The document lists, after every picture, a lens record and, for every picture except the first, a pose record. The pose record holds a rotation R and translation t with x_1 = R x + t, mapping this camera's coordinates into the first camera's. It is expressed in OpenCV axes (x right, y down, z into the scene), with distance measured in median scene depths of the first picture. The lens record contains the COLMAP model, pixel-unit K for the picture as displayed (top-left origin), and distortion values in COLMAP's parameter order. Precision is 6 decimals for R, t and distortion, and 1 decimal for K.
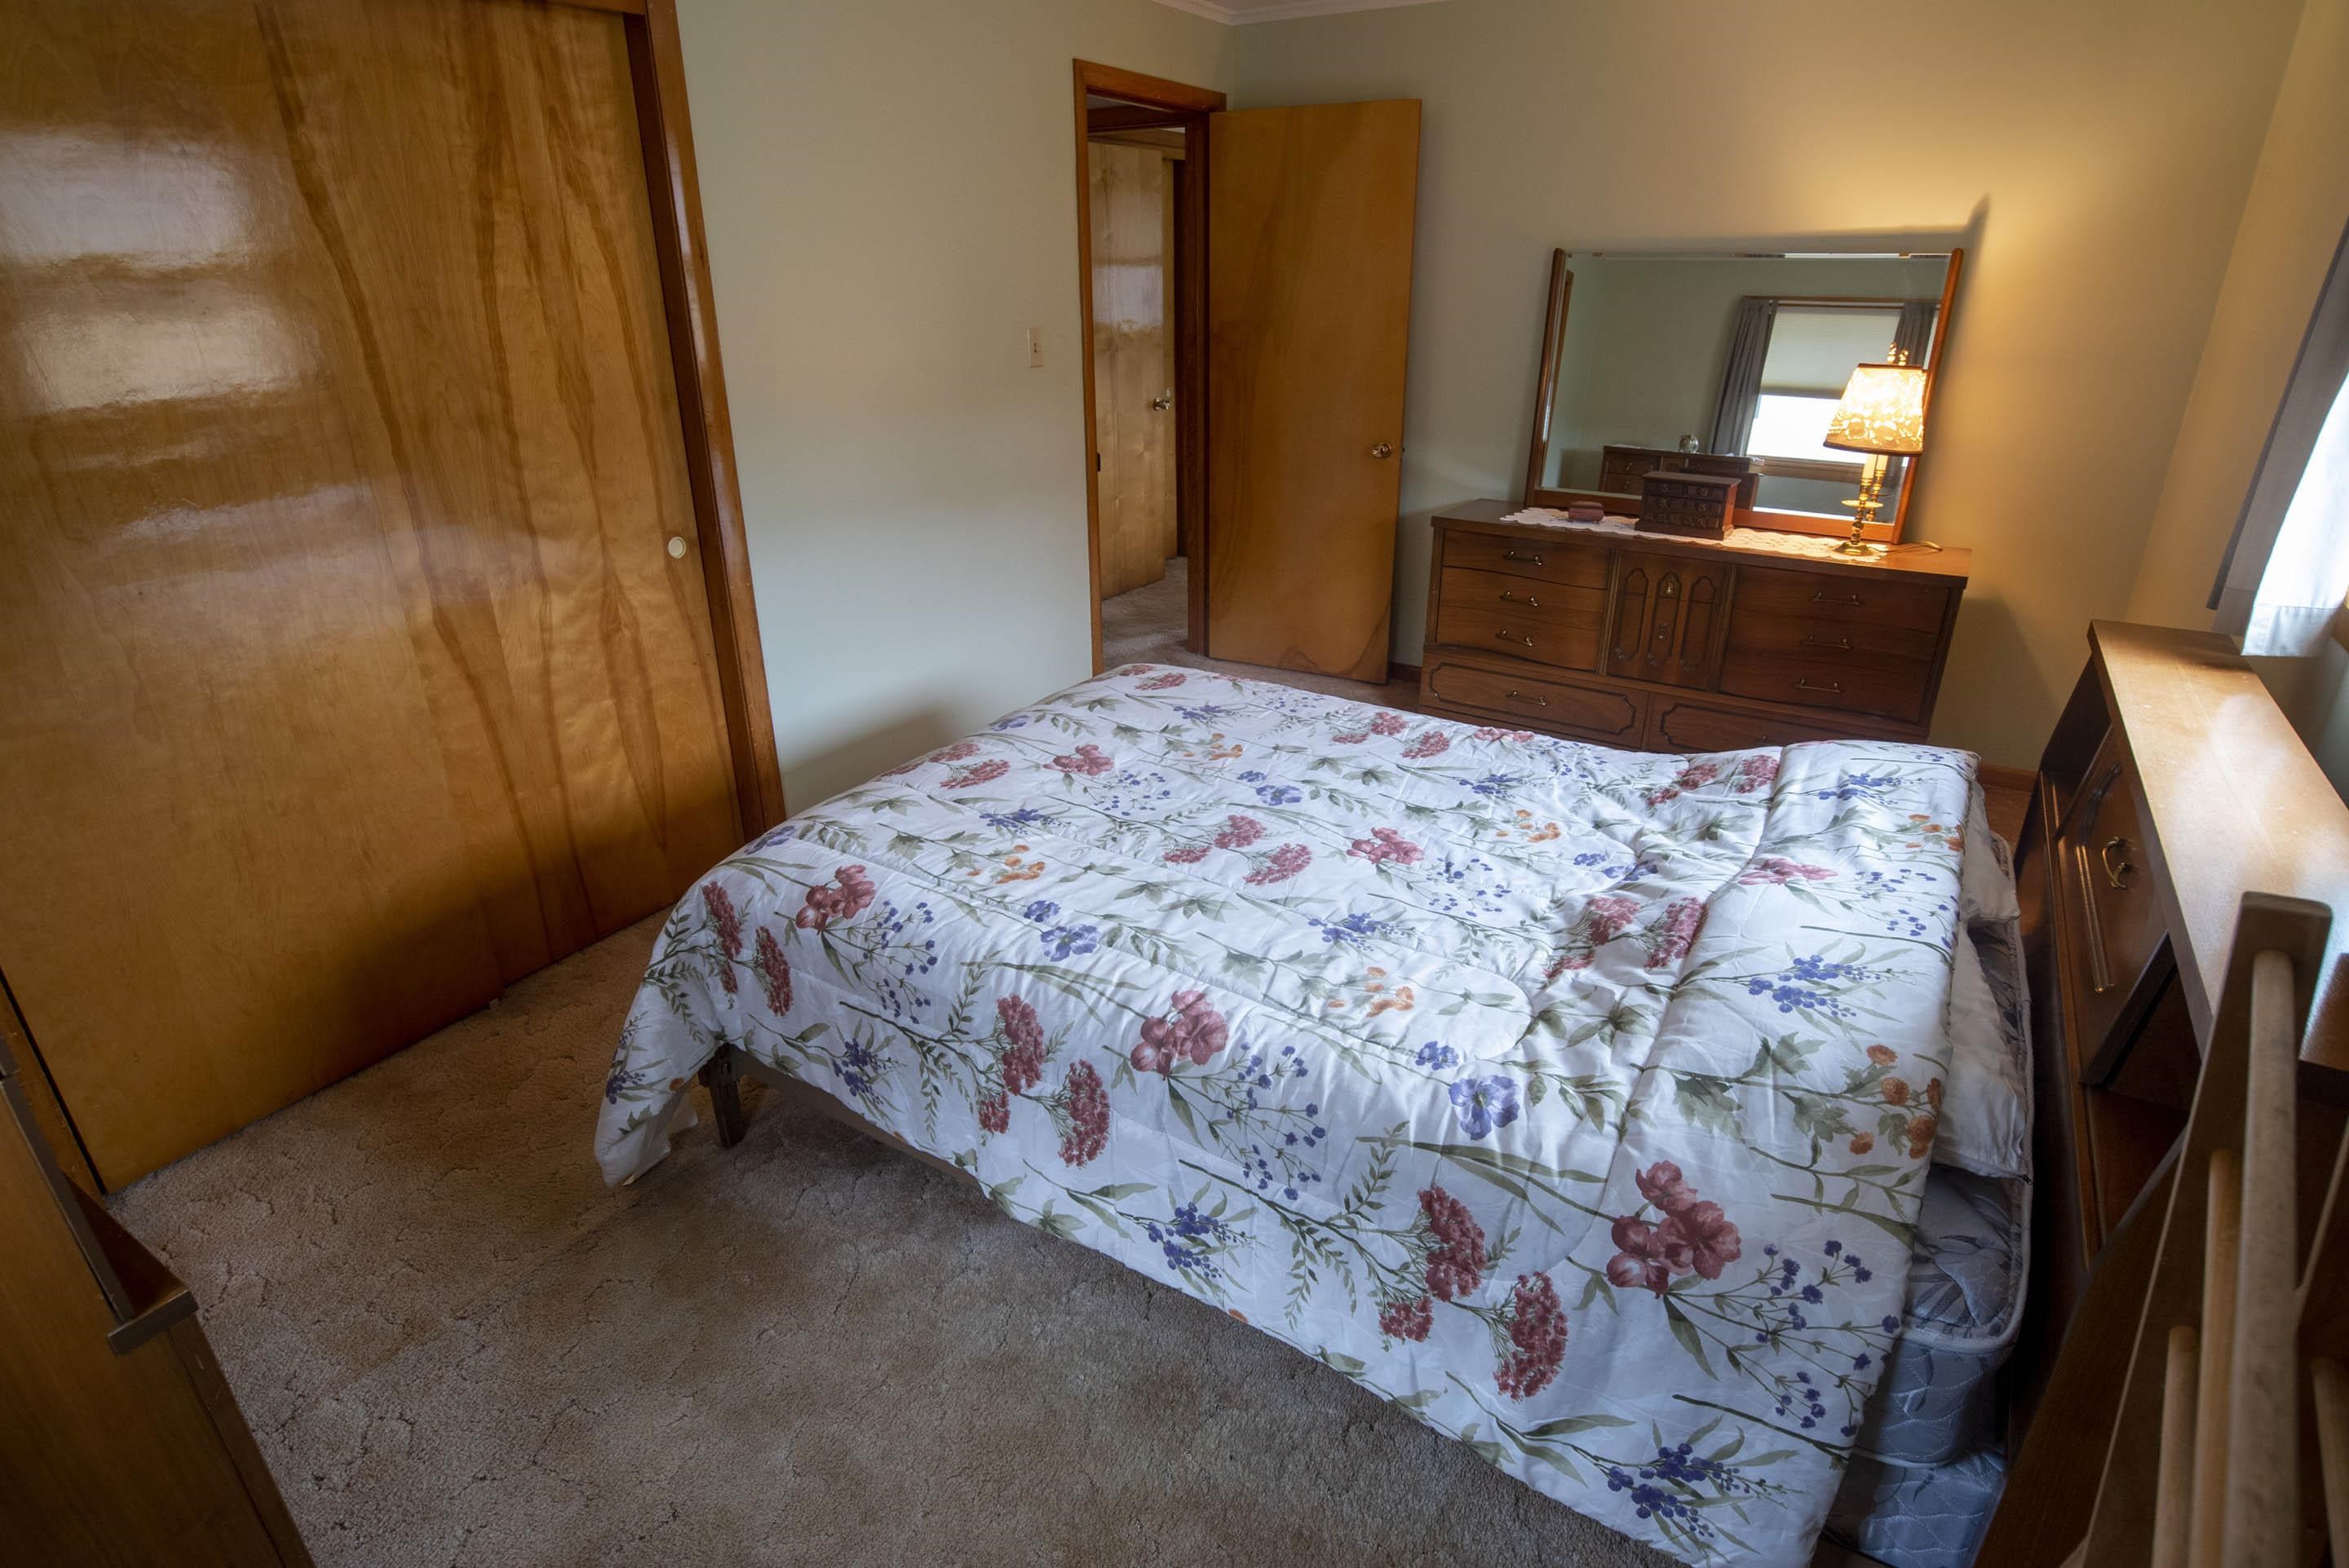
lens RADIAL K [[1197.6, 0, 1174.5], [0, 1197.6, 784.0], [0, 0, 1]] dist [-0.063466, 0.018942]
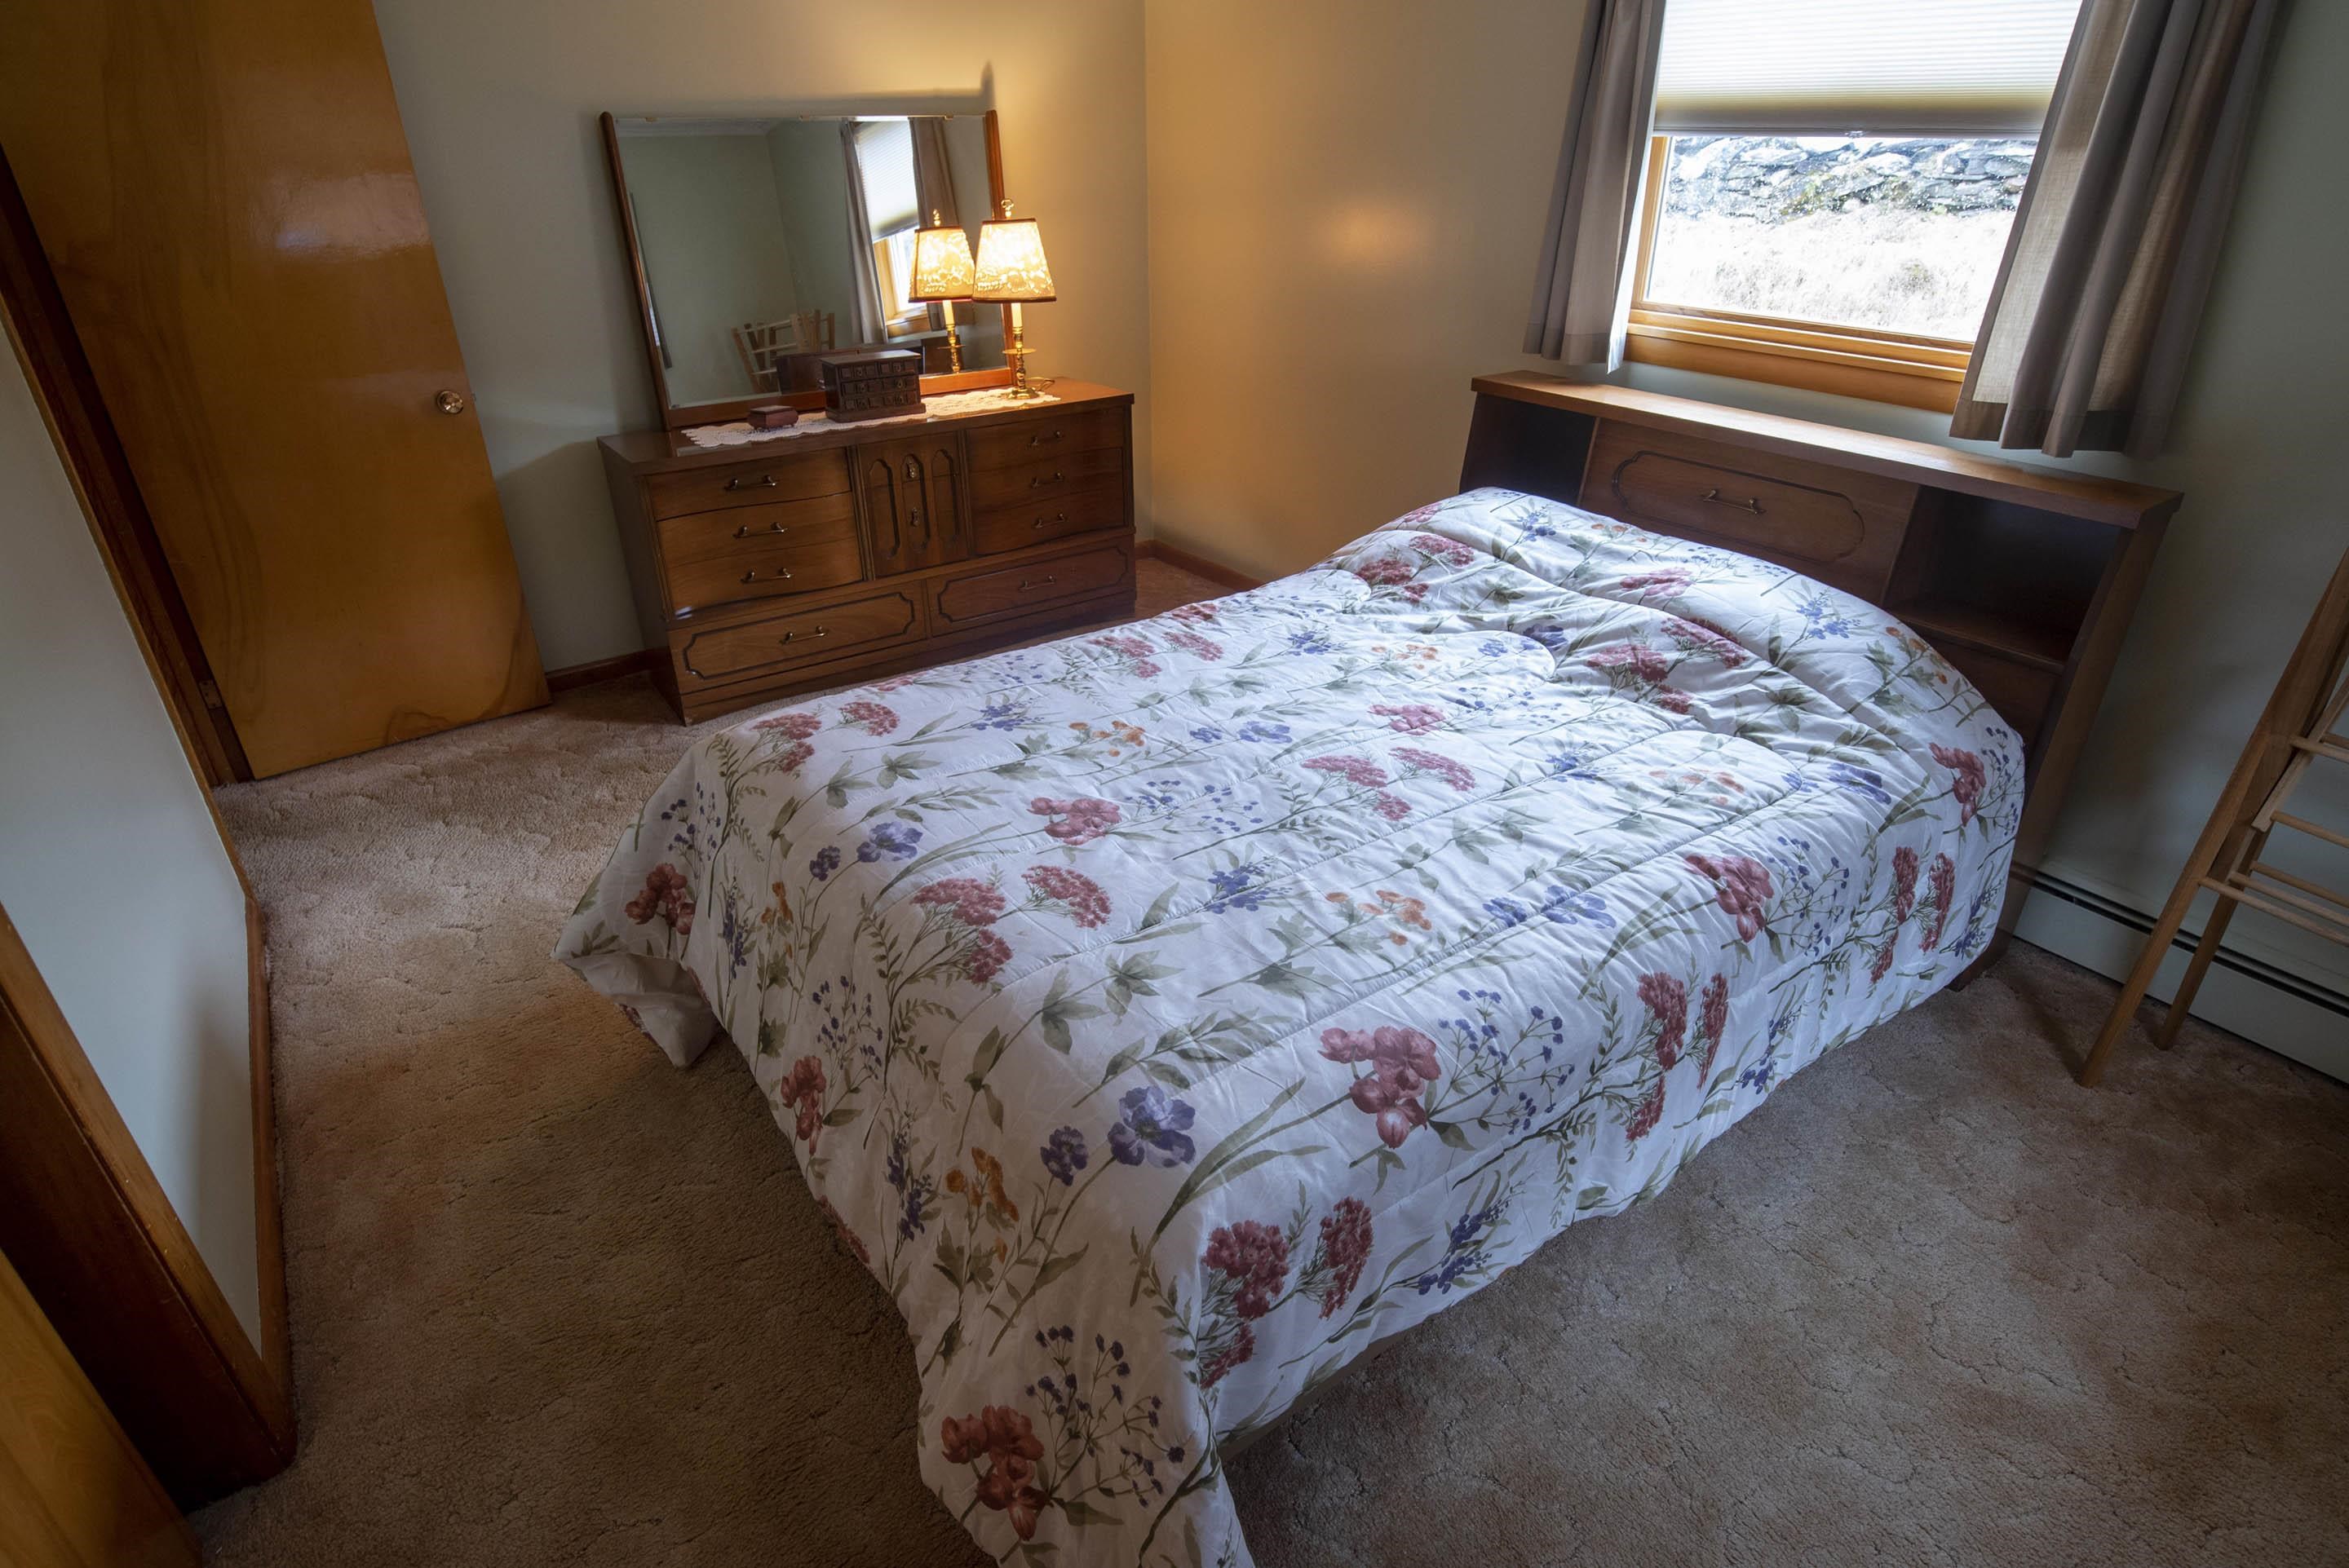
lens RADIAL K [[1197.6, 0, 1174.5], [0, 1197.6, 784.0], [0, 0, 1]] dist [-0.063466, 0.018942]
pose [[0.378206, -0.432154, 0.818659, -0.763746], [0.366824, 0.881917, 0.296081, -0.274358], [-0.849942, 0.188324, 0.492071, 0.708669]]
